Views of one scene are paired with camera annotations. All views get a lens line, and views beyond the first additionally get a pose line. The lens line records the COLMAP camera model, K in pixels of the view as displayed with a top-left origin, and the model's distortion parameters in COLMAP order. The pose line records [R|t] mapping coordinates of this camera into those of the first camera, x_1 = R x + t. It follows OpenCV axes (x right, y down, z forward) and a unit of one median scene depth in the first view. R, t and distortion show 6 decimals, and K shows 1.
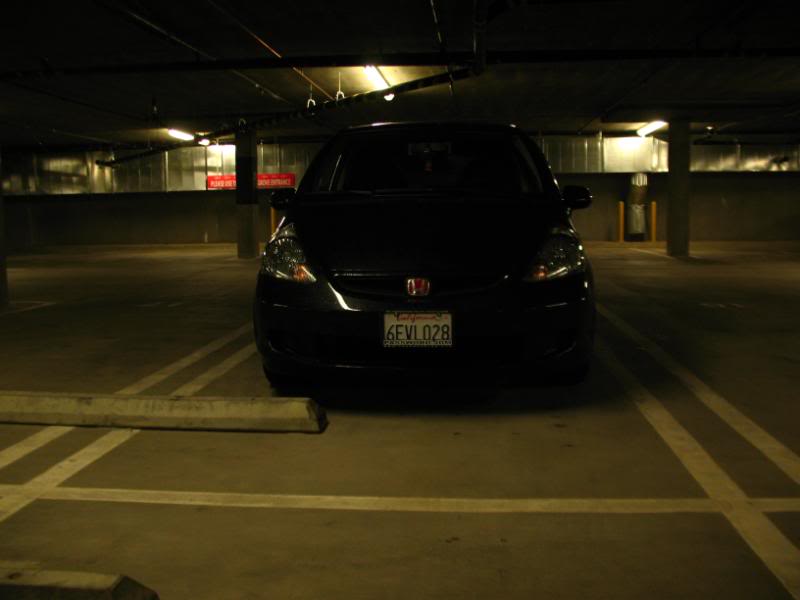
lens RADIAL K [[829.4, 0, 385.1], [0, 829.4, 310.8], [0, 0, 1]] dist [-0.101746, 0.000000]
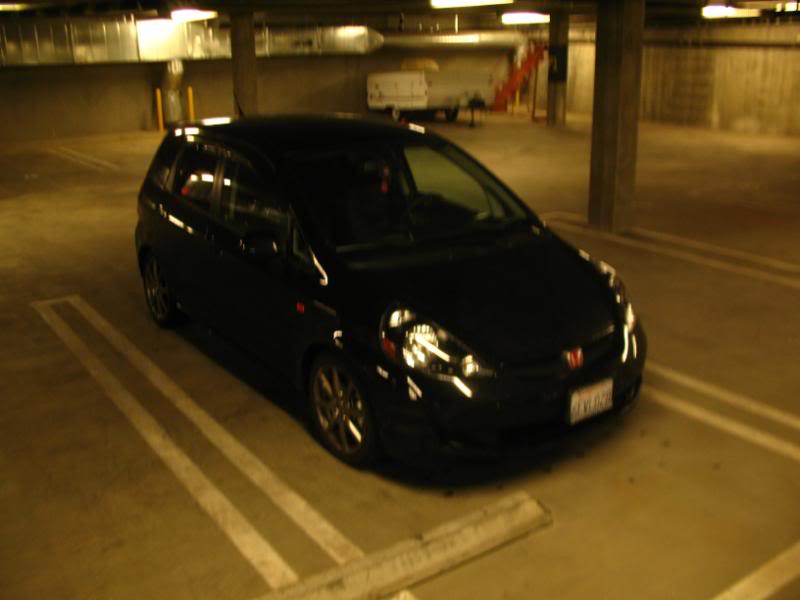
lens RADIAL K [[829.4, 0, 399.4], [0, 829.4, 299.1], [0, 0, 1]] dist [-0.101746, 0.000000]
pose [[0.758758, -0.202246, 0.619179, -0.144924], [0.093134, 0.974494, 0.204175, -0.064178], [-0.644680, -0.097253, 0.758241, 0.063700]]
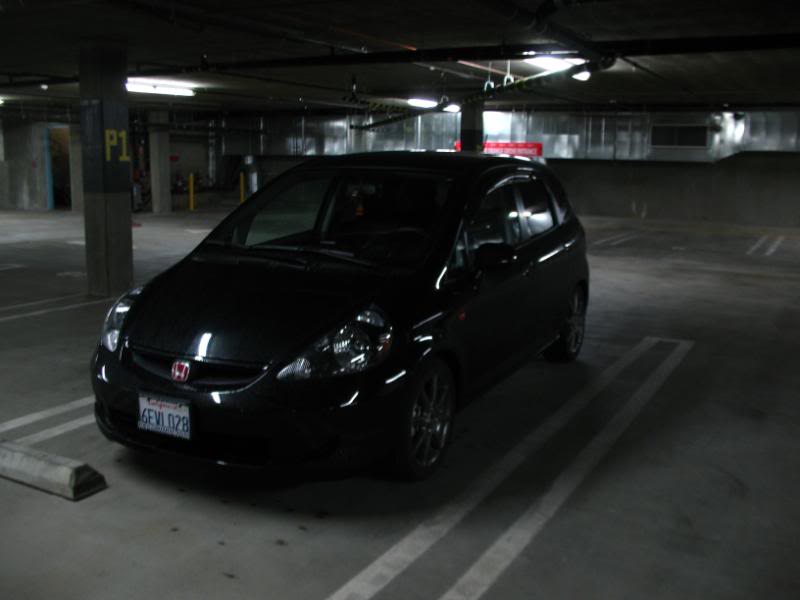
lens RADIAL K [[829.4, 0, 377.9], [0, 829.4, 305.9], [0, 0, 1]] dist [-0.101746, 0.000000]
pose [[0.915806, 0.094409, -0.390368, 0.116026], [-0.071027, 0.994730, 0.073944, -0.035950], [0.395291, -0.039992, 0.917685, 0.037902]]
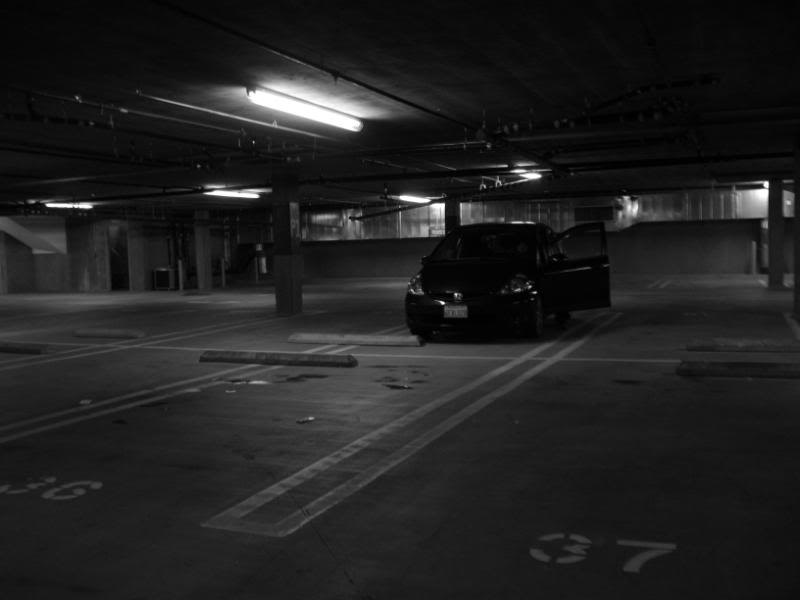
lens RADIAL K [[829.4, 0, 399.1], [0, 829.4, 297.7], [0, 0, 1]] dist [-0.101746, 0.000000]
pose [[0.961355, 0.001997, -0.275304, 0.113914], [-0.016499, 0.998594, -0.050370, 0.021908], [0.274816, 0.052965, 0.960037, -0.318053]]
